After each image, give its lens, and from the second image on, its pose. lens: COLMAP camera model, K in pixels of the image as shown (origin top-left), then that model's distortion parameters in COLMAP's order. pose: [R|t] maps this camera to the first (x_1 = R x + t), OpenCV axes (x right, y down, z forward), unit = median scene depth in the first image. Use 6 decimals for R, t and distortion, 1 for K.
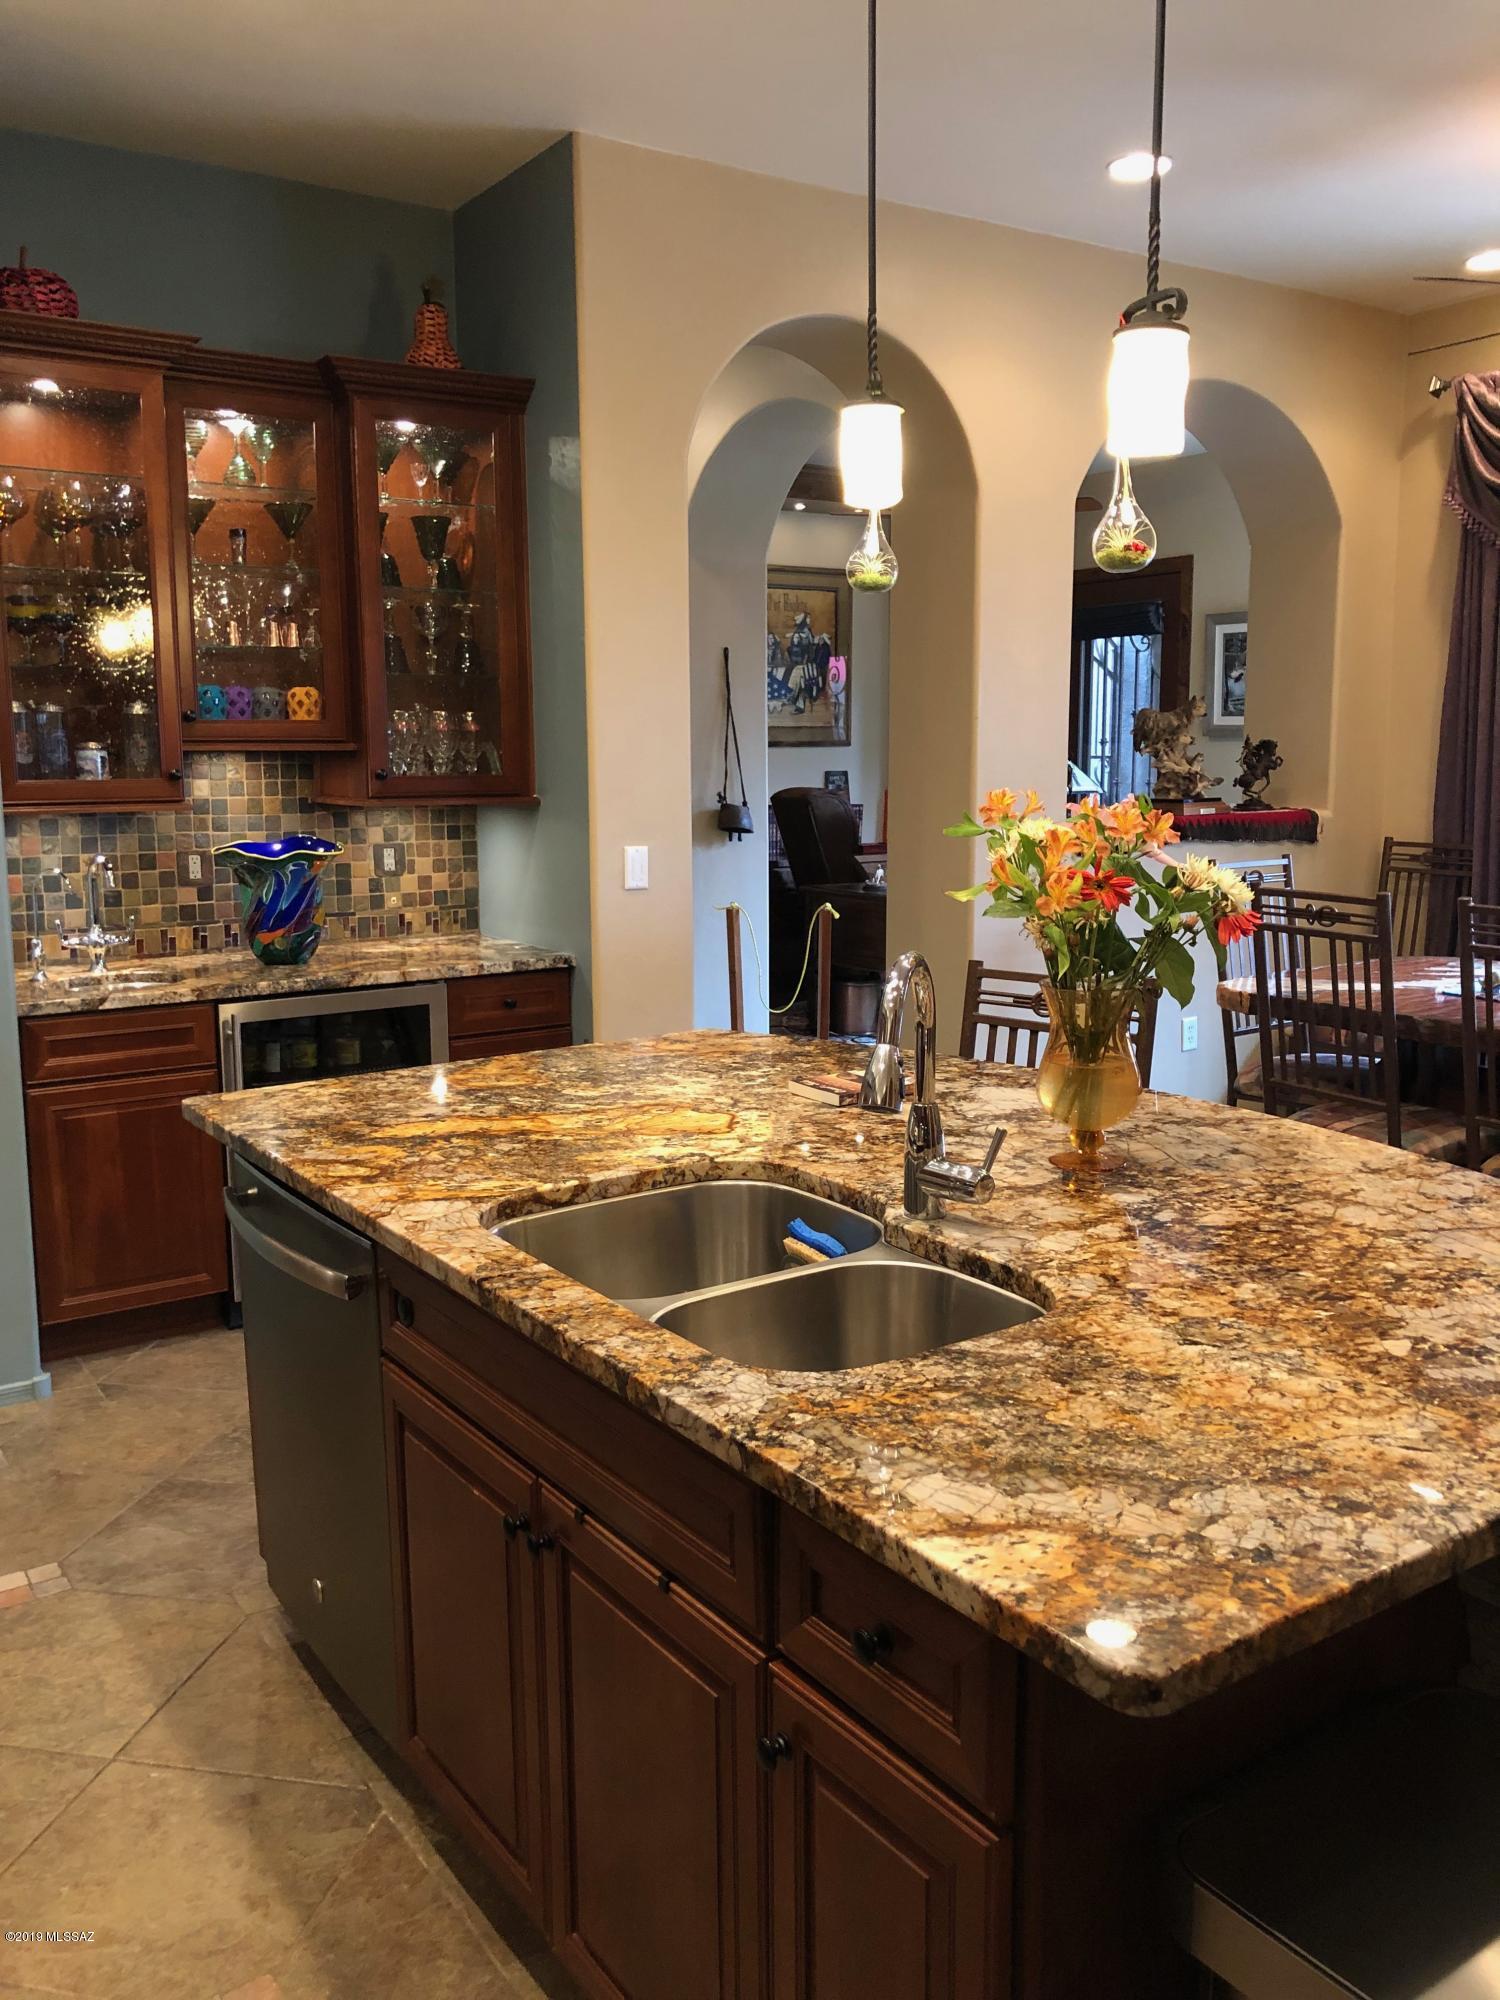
lens RADIAL K [[1637.5, 0, 759.6], [0, 1637.5, 1006.2], [0, 0, 1]] dist [0.039140, -0.036032]
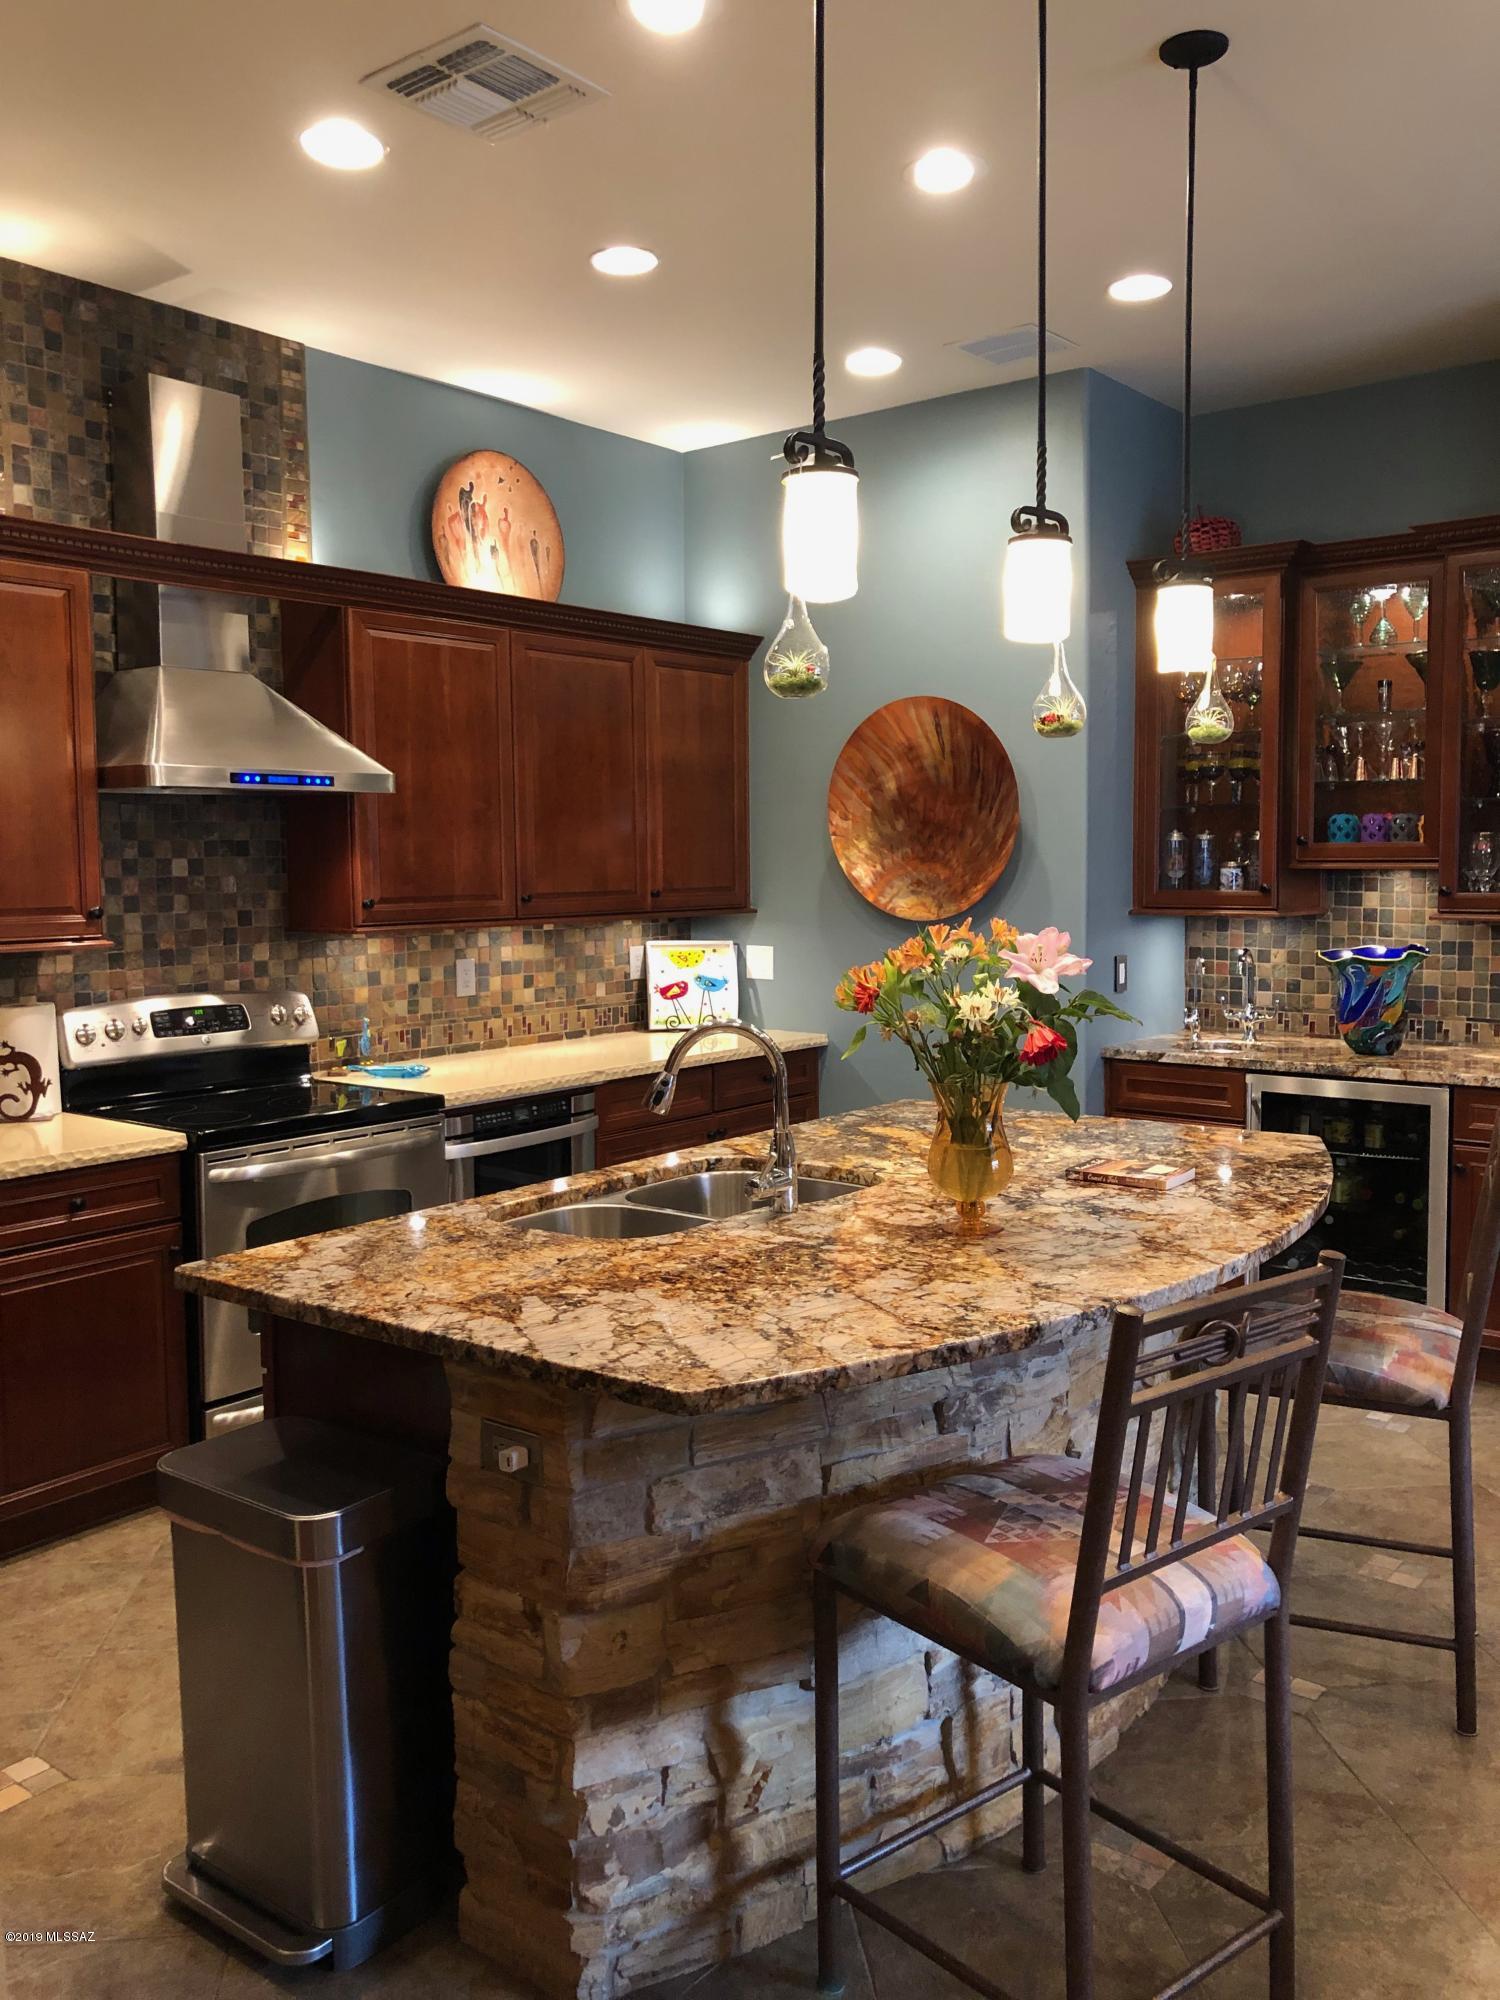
lens RADIAL K [[1637.5, 0, 754.8], [0, 1637.5, 1004.9], [0, 0, 1]] dist [0.039140, -0.036032]
pose [[0.284527, 0.087115, -0.954702, 0.739882], [-0.145932, 0.988193, 0.046679, -0.055627], [0.947496, 0.126040, 0.293880, 0.284590]]
